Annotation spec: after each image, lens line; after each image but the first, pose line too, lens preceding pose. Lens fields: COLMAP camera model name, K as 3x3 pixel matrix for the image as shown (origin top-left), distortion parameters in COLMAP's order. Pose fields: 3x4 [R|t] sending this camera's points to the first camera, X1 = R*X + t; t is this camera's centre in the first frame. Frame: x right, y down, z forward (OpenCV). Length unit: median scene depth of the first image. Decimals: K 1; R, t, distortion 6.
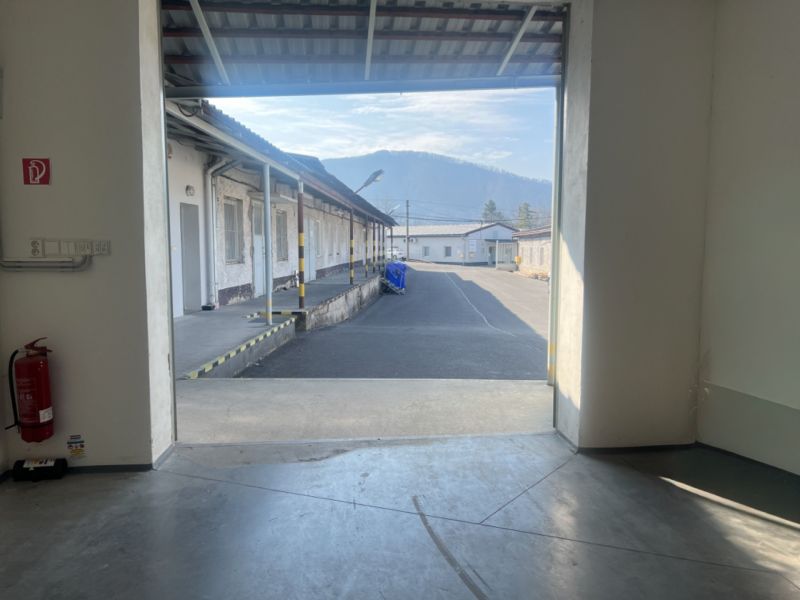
lens RADIAL K [[594.1, 0, 400.0], [0, 594.1, 300.0], [0, 0, 1]] dist [0.091572, -0.122709]
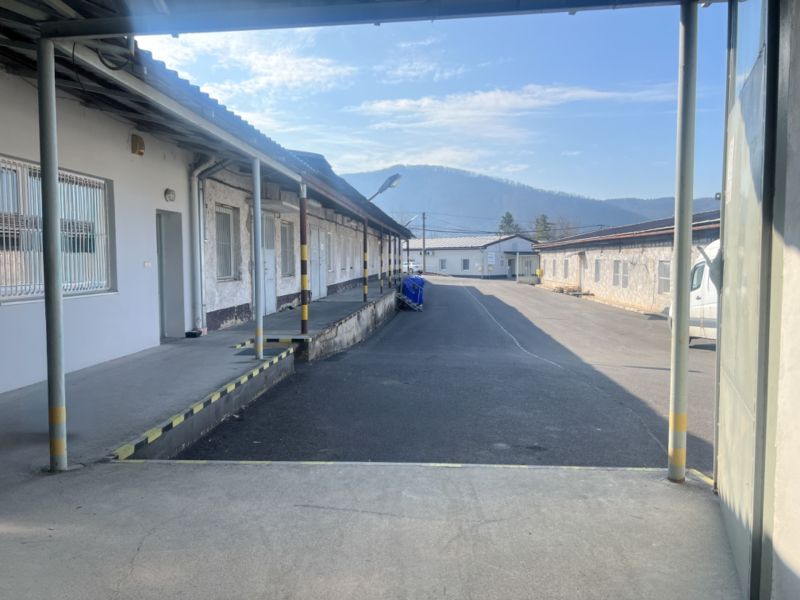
lens RADIAL K [[594.1, 0, 400.0], [0, 594.1, 300.0], [0, 0, 1]] dist [0.091572, -0.122709]
pose [[0.999631, -0.004946, -0.026695, -0.005716], [0.004357, 0.999747, -0.022078, -0.011817], [0.026798, 0.021954, 0.999400, 0.128432]]
